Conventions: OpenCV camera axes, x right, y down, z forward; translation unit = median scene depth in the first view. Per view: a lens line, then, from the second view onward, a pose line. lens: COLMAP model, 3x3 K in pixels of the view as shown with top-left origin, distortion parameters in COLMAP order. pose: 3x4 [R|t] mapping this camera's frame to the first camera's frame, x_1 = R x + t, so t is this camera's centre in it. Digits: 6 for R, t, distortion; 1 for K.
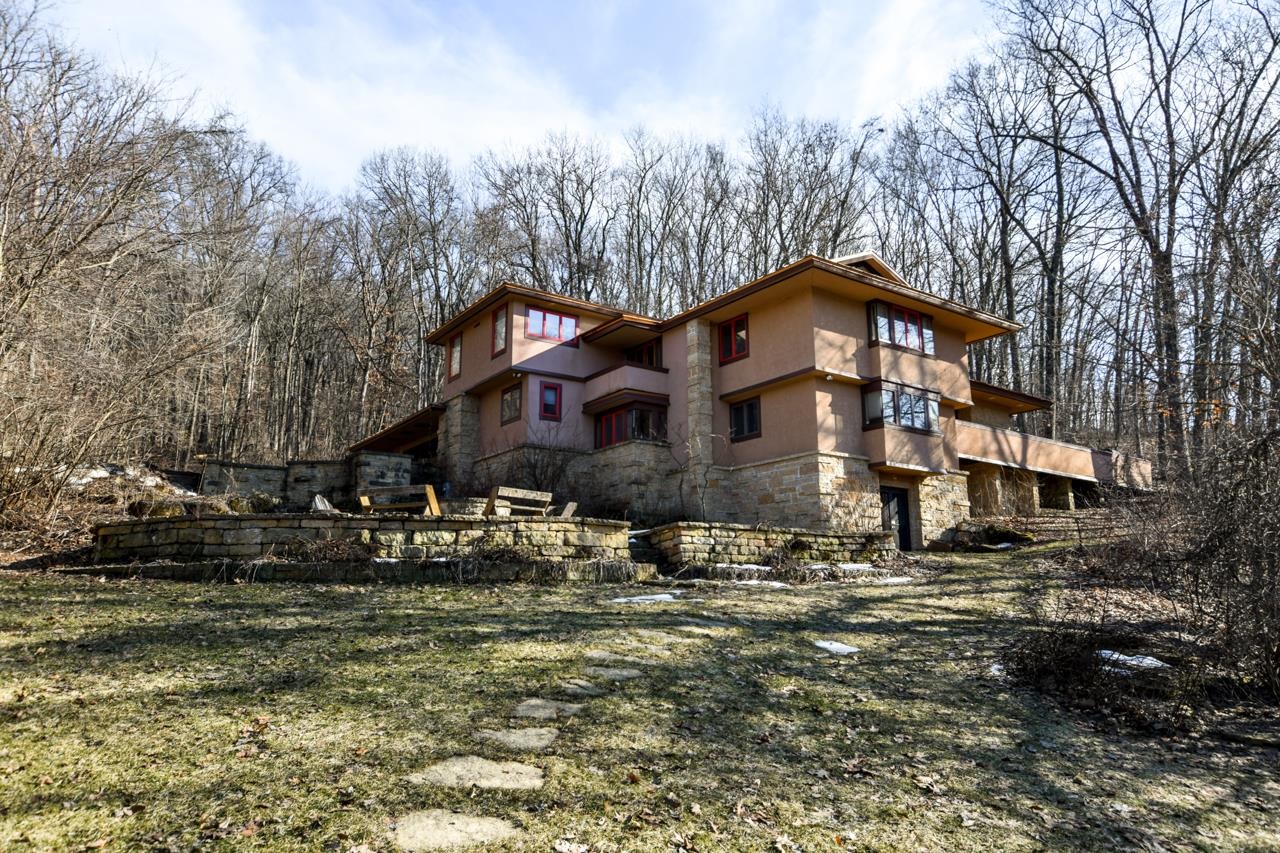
lens RADIAL K [[870.8, 0, 640.0], [0, 870.8, 426.5], [0, 0, 1]] dist [-0.003545, -0.000431]
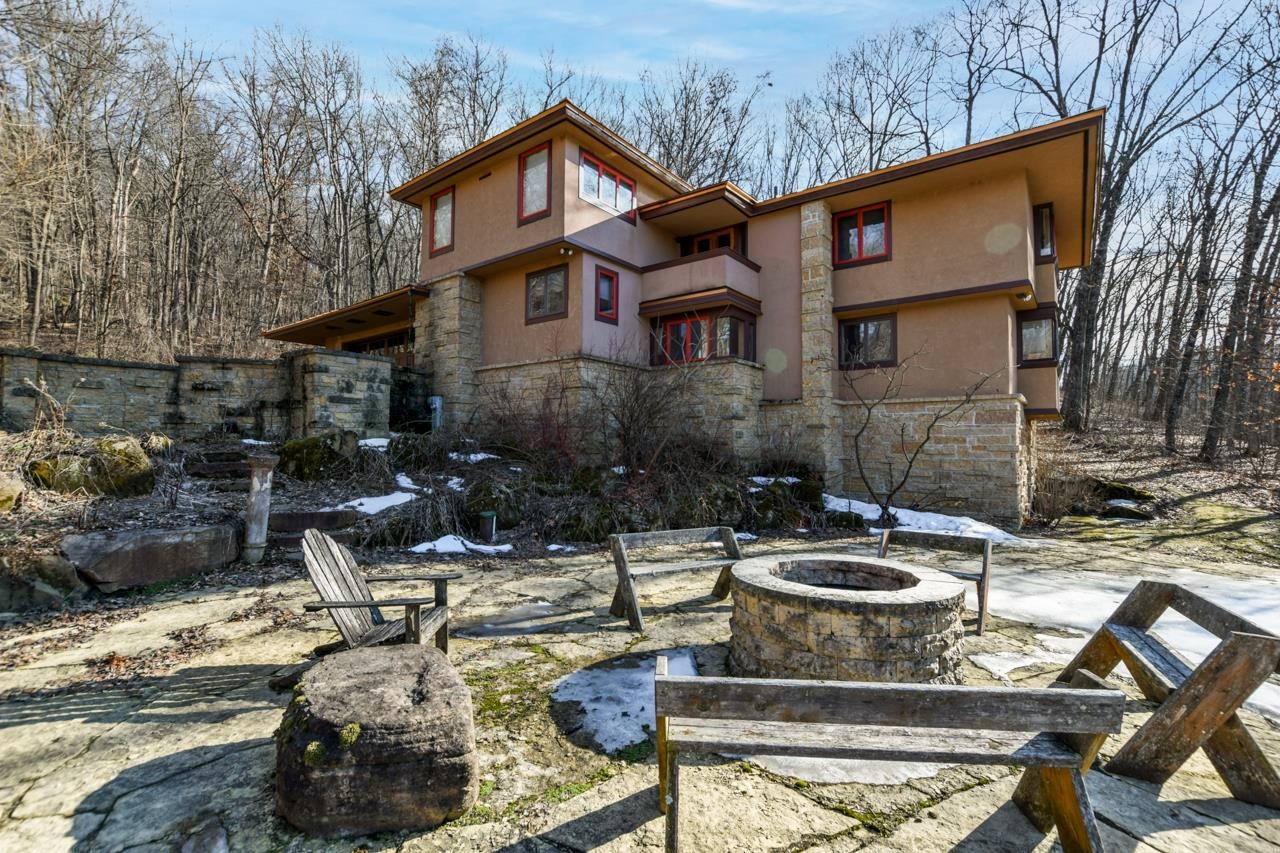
lens RADIAL K [[567.7, 0, 640.0], [0, 567.7, 426.5], [0, 0, 1]] dist [-0.019258, 0.000069]
pose [[0.952298, 0.021140, 0.304437, -0.214001], [-0.073162, 0.984320, 0.160504, 0.000610], [-0.296270, -0.175121, 0.938913, 0.525477]]
